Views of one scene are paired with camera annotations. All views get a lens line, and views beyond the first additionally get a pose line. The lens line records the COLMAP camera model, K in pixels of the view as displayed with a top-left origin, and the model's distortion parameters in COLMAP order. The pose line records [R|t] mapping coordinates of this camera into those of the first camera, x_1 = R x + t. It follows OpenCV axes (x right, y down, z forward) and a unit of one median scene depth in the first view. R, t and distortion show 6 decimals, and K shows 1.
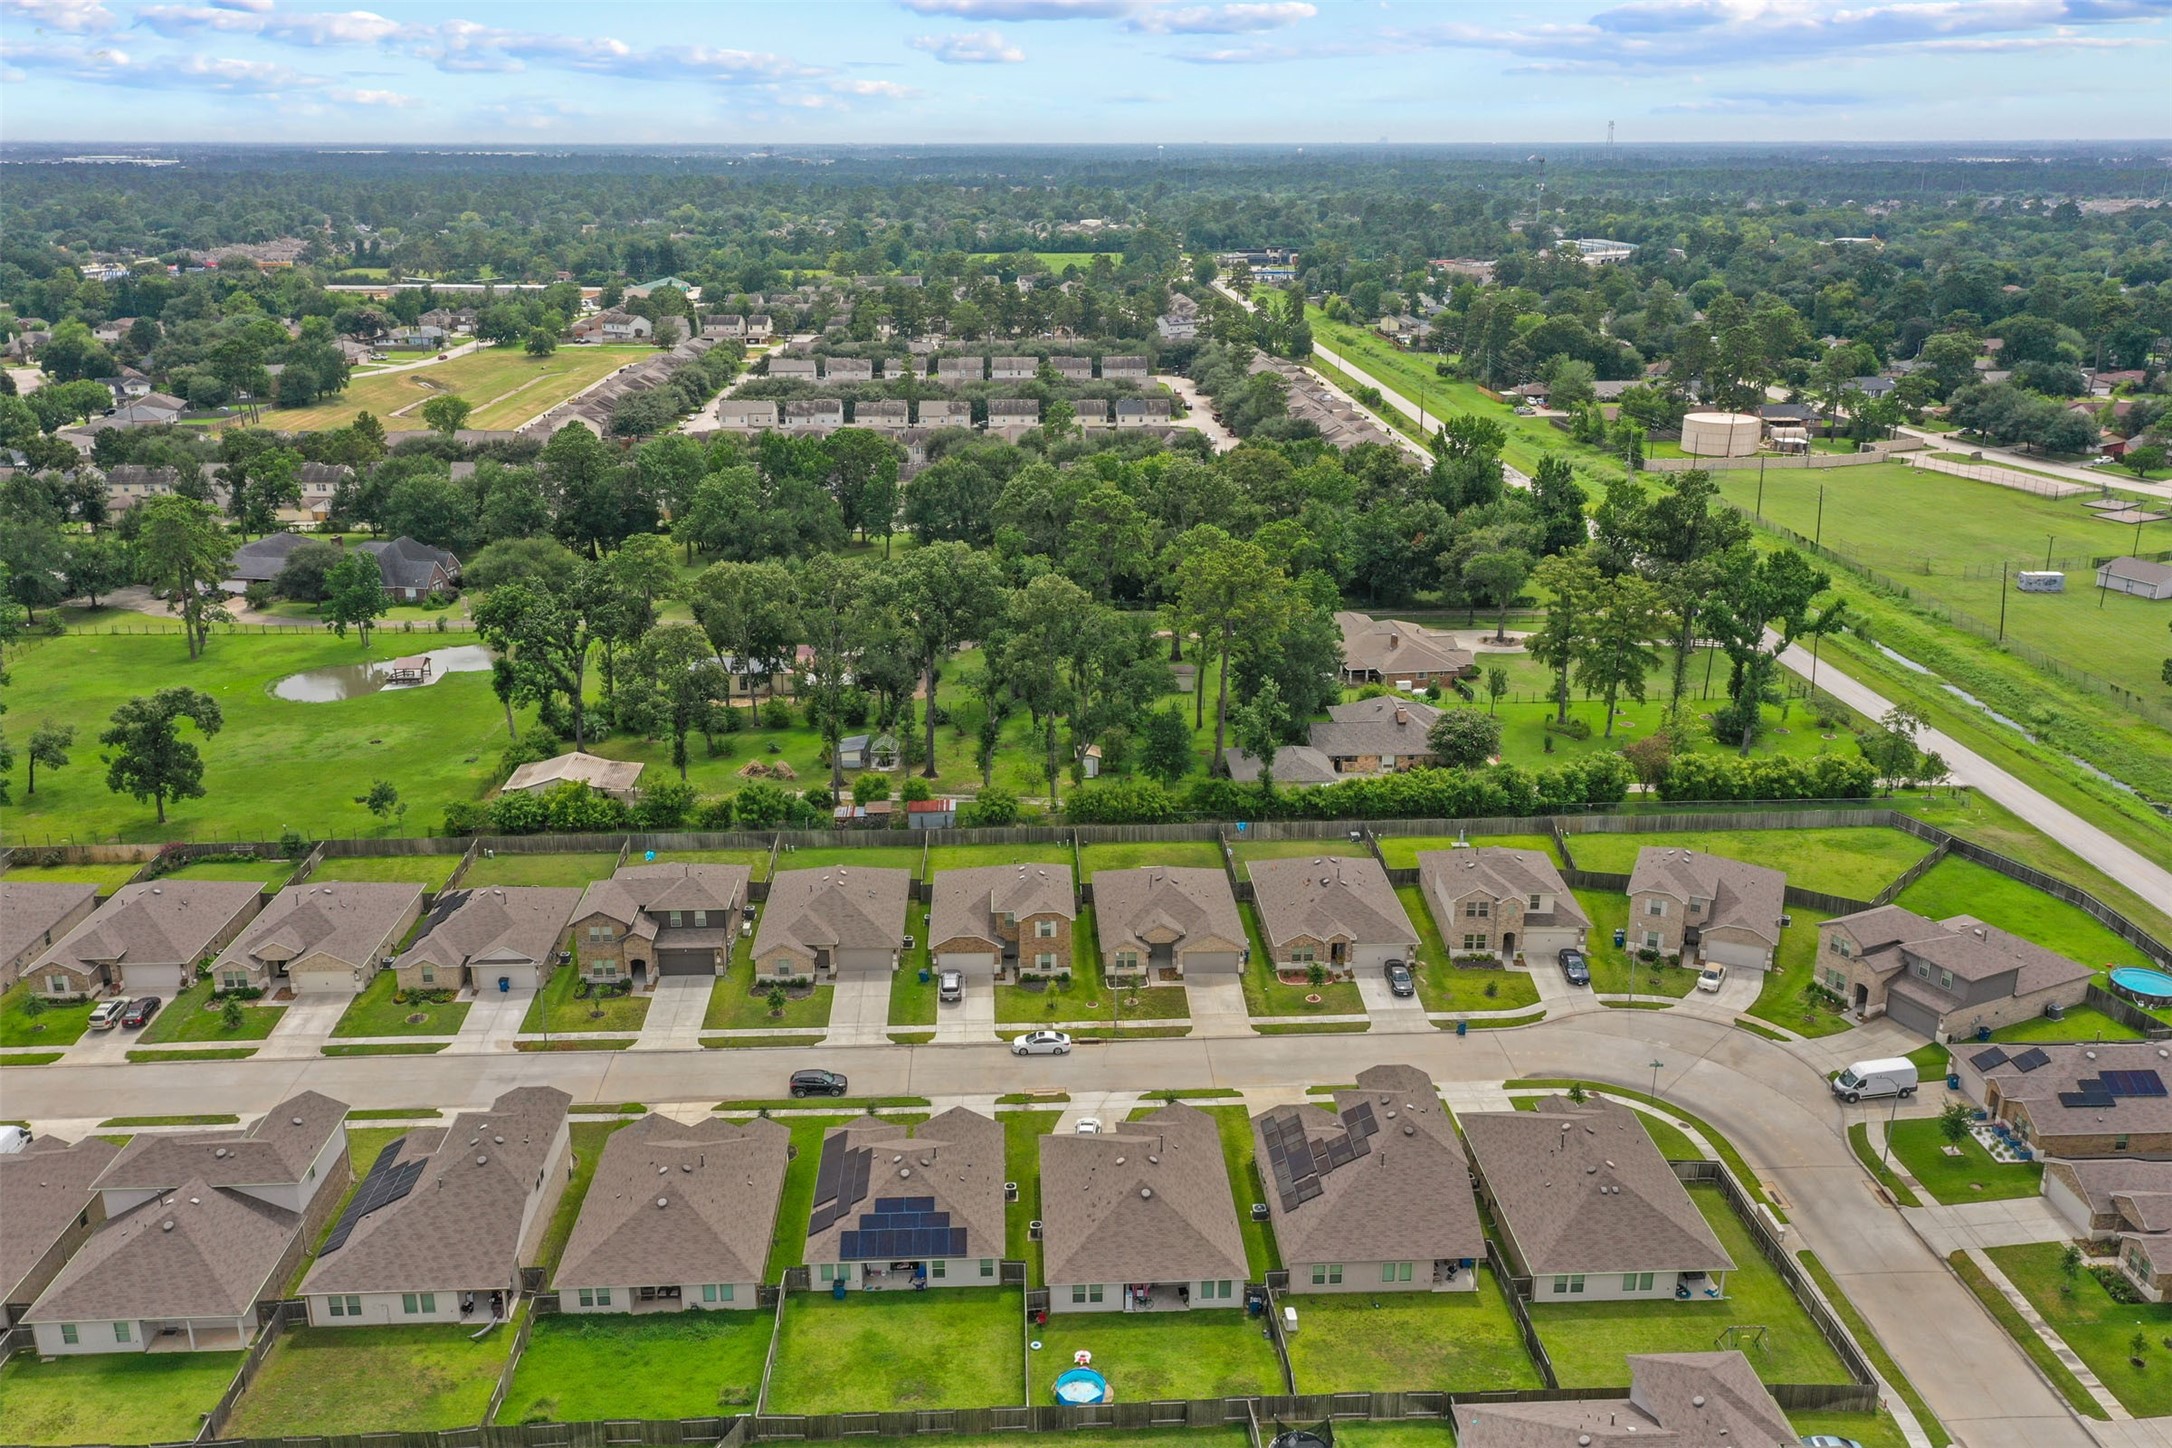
lens RADIAL K [[1759.3, 0, 1082.7], [0, 1759.3, 688.3], [0, 0, 1]] dist [0.015213, 0.001424]
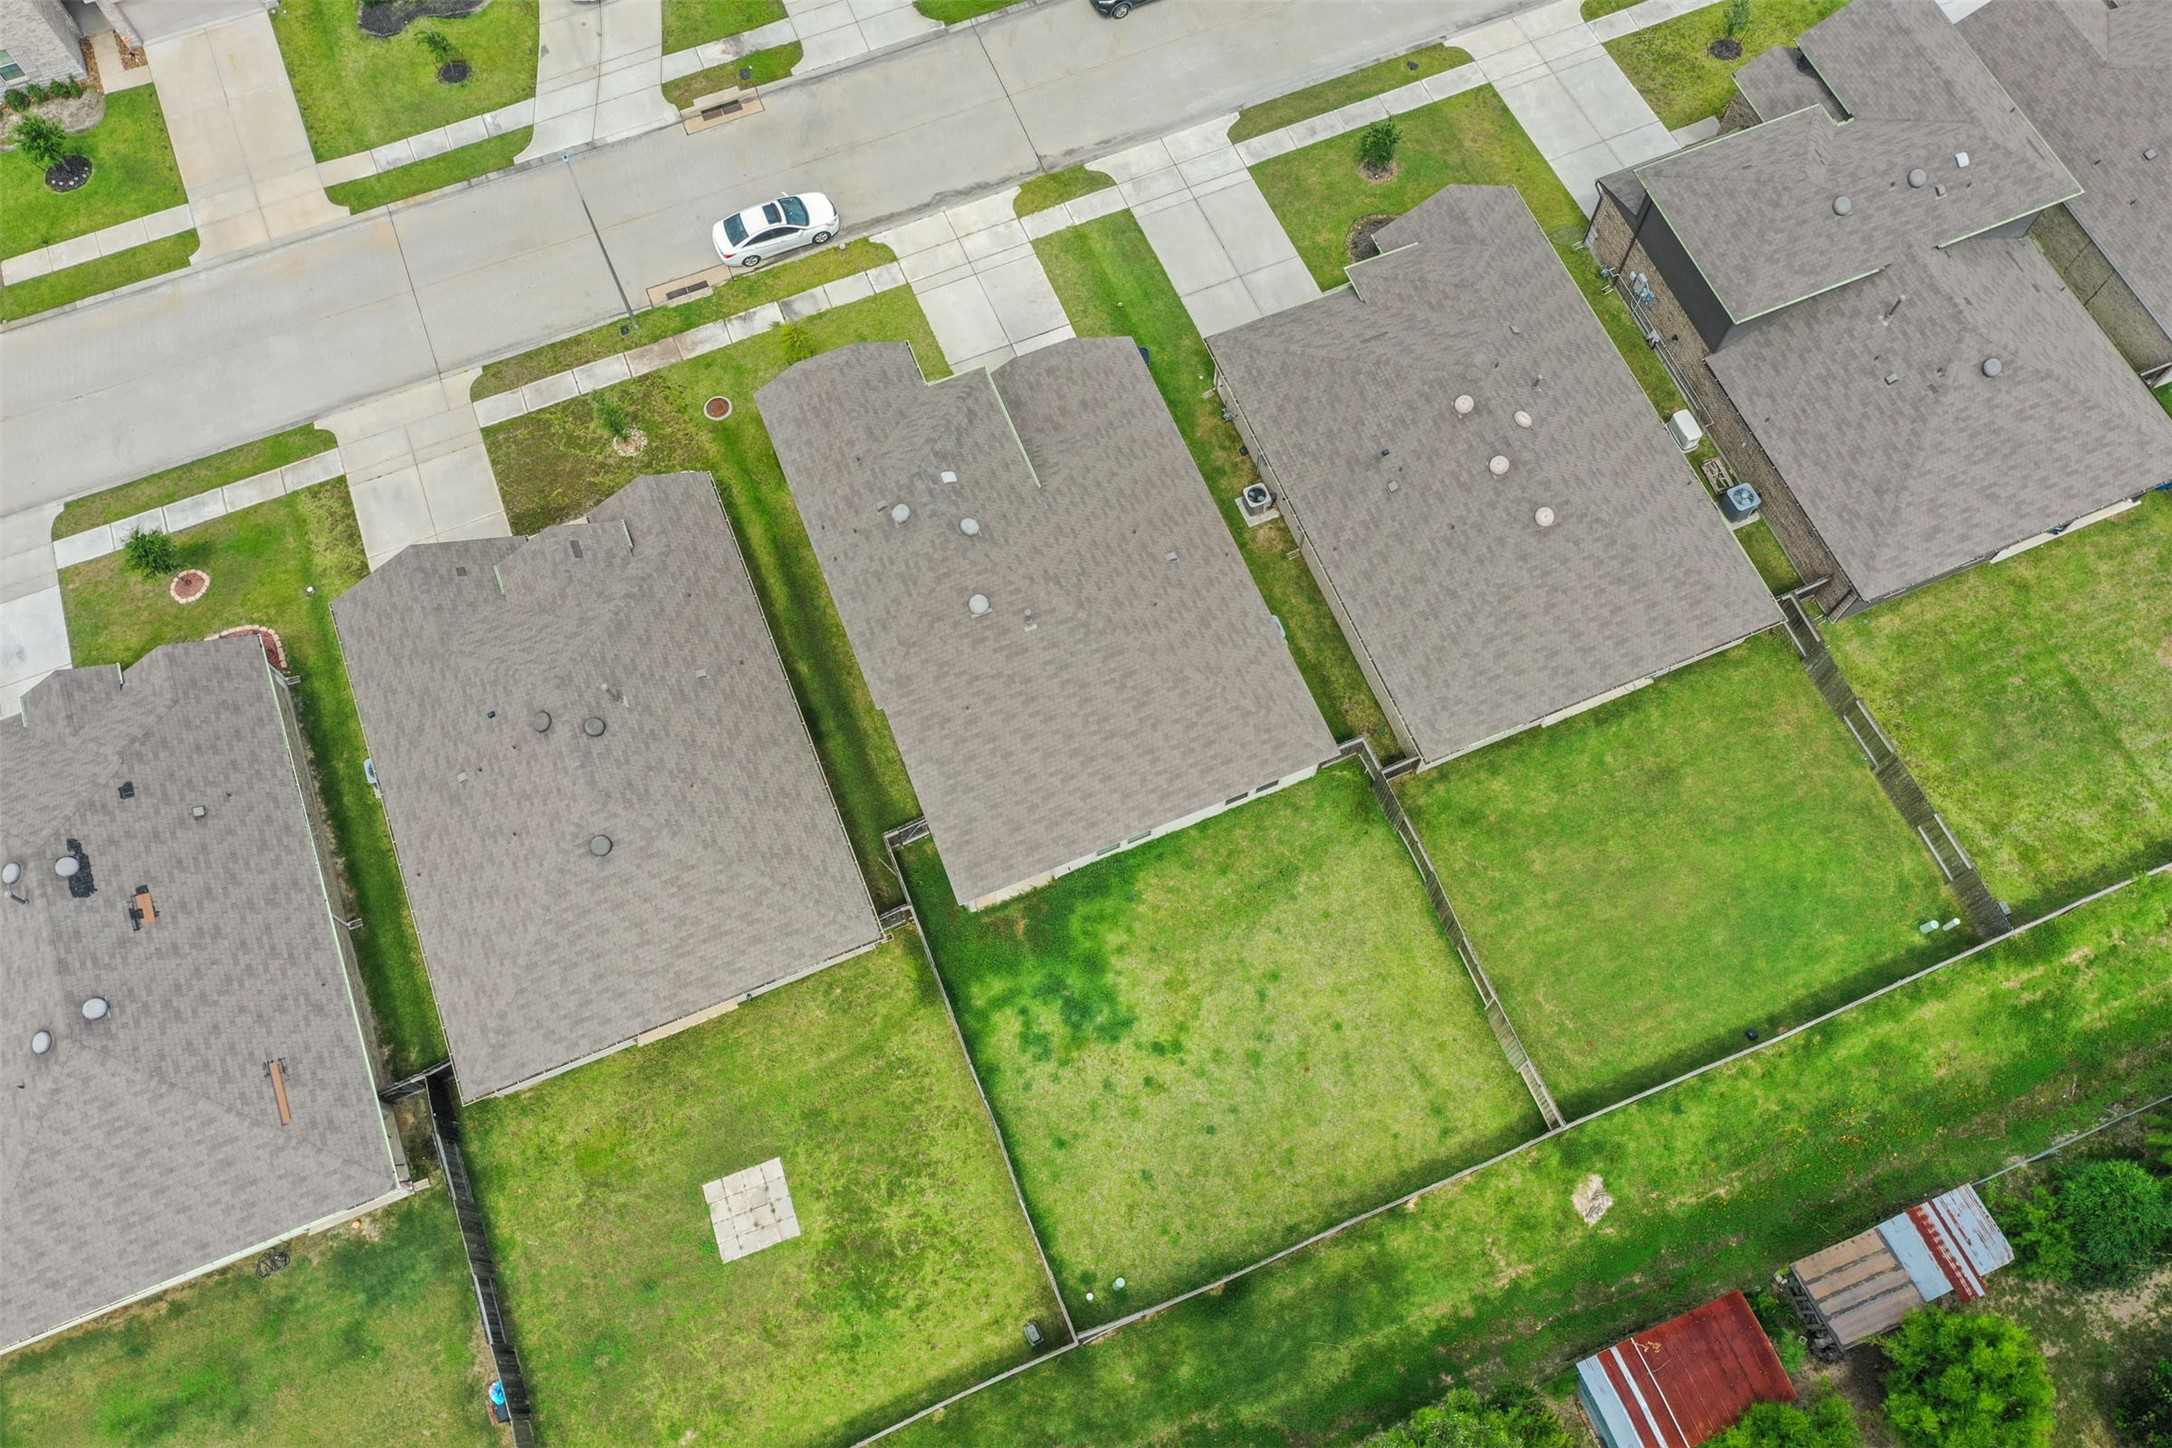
lens RADIAL K [[1759.3, 0, 1082.7], [0, 1759.3, 688.3], [0, 0, 1]] dist [0.015213, 0.001424]
pose [[-0.941543, 0.312984, -0.124648, -0.003574], [-0.091817, 0.117588, 0.988809, -0.239696], [0.324139, 0.942451, -0.081977, 1.129407]]
